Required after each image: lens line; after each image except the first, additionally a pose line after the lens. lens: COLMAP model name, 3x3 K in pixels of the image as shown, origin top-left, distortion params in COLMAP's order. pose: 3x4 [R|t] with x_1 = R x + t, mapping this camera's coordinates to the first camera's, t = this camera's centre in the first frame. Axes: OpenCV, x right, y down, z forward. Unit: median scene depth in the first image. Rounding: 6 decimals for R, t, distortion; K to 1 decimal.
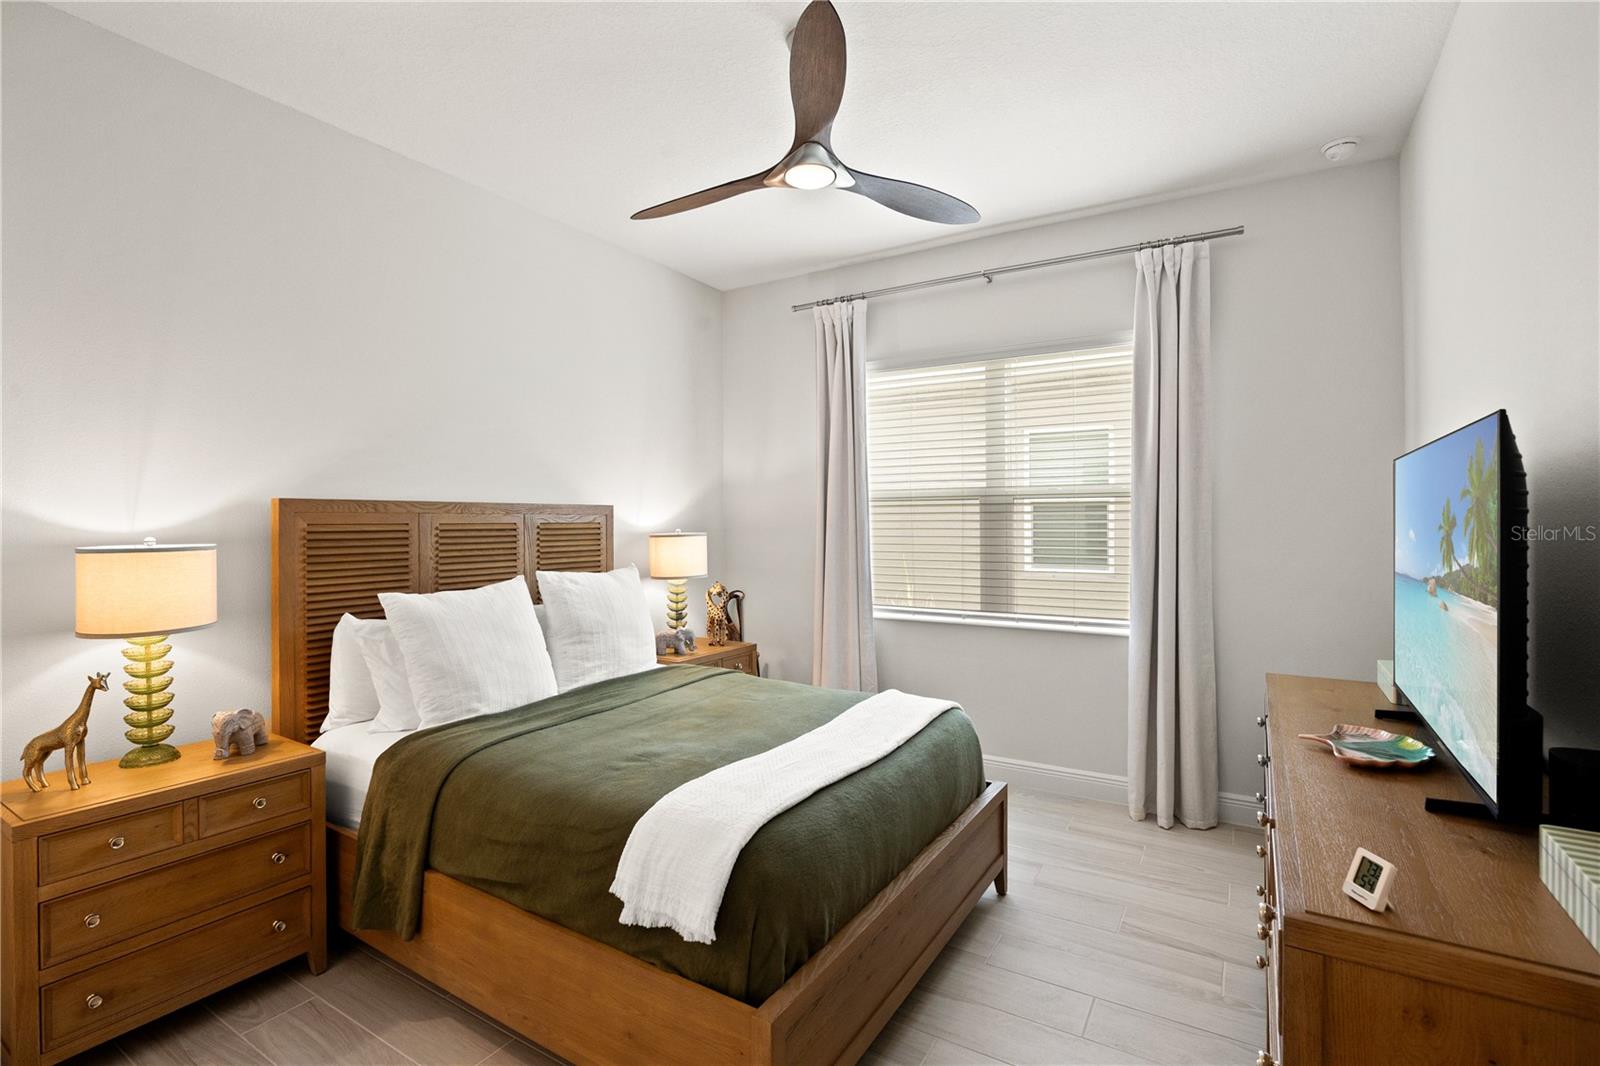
lens RADIAL K [[754.9, 0, 800.0], [0, 754.9, 533.0], [0, 0, 1]] dist [0.001540, 0.000087]
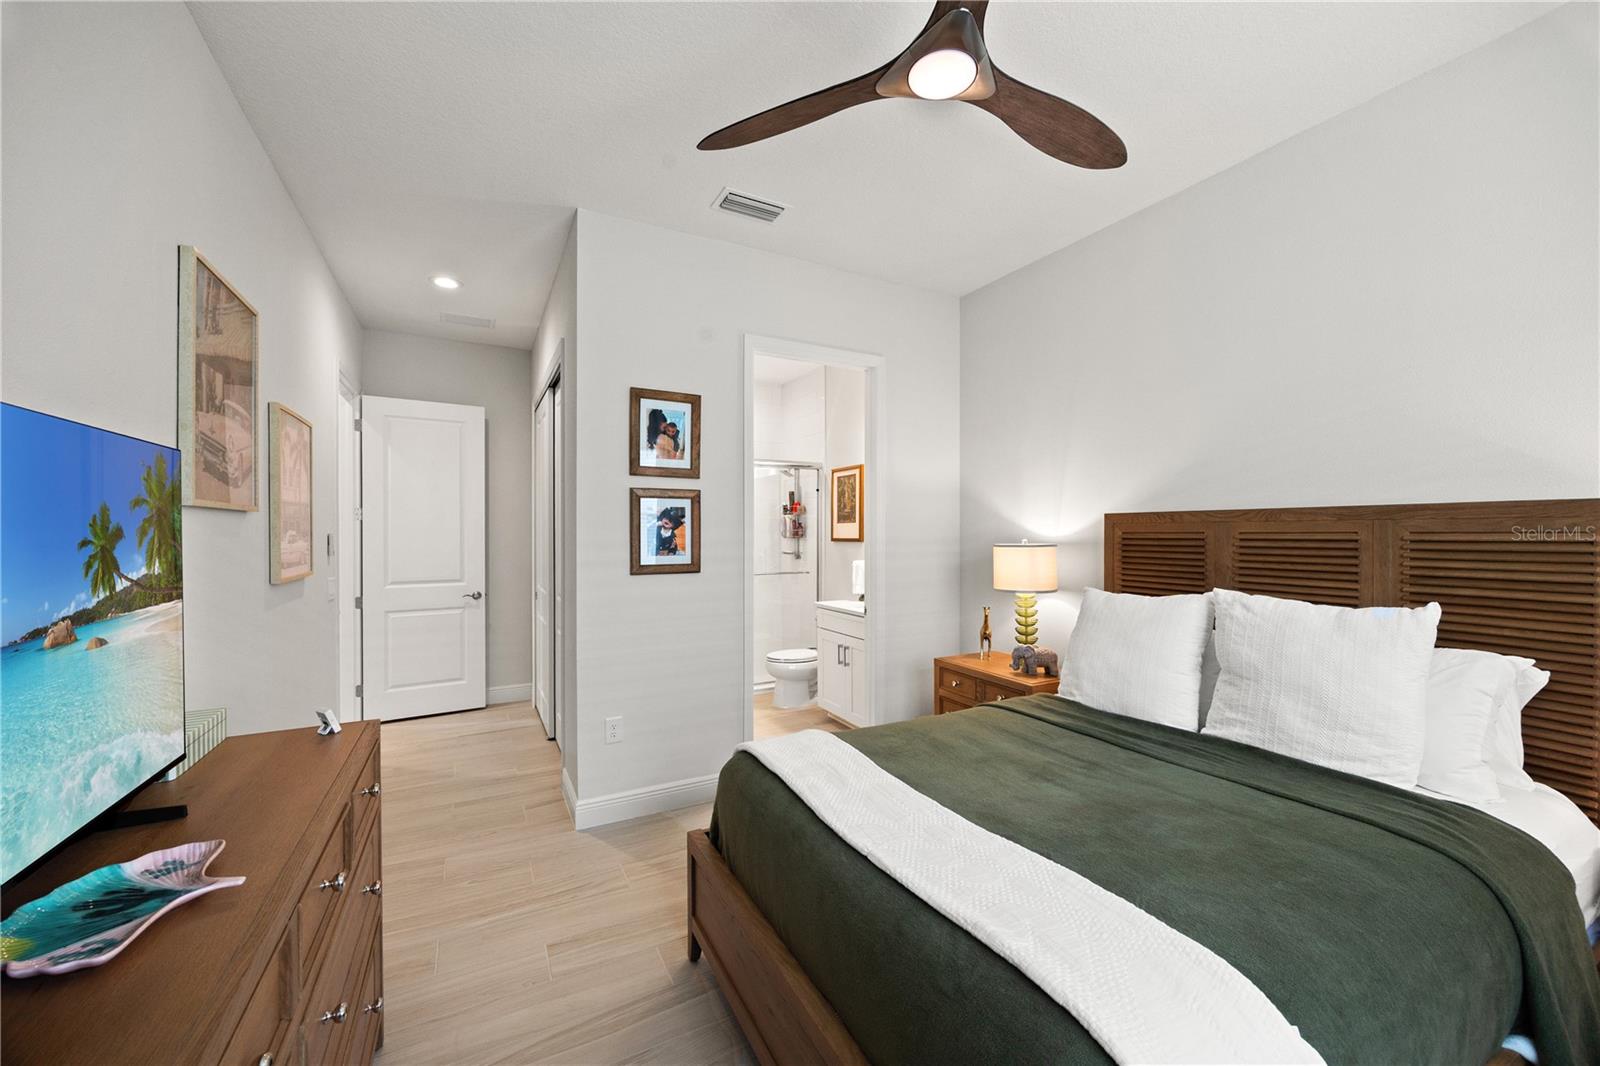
lens RADIAL K [[622.3, 0, 796.5], [0, 622.3, 528.1], [0, 0, 1]] dist [0.000718, 0.000262]
pose [[-0.493666, 0.001830, -0.869650, 0.623451], [-0.016924, 0.999788, 0.011711, -0.023219], [0.869487, 0.020500, -0.493531, 1.140418]]
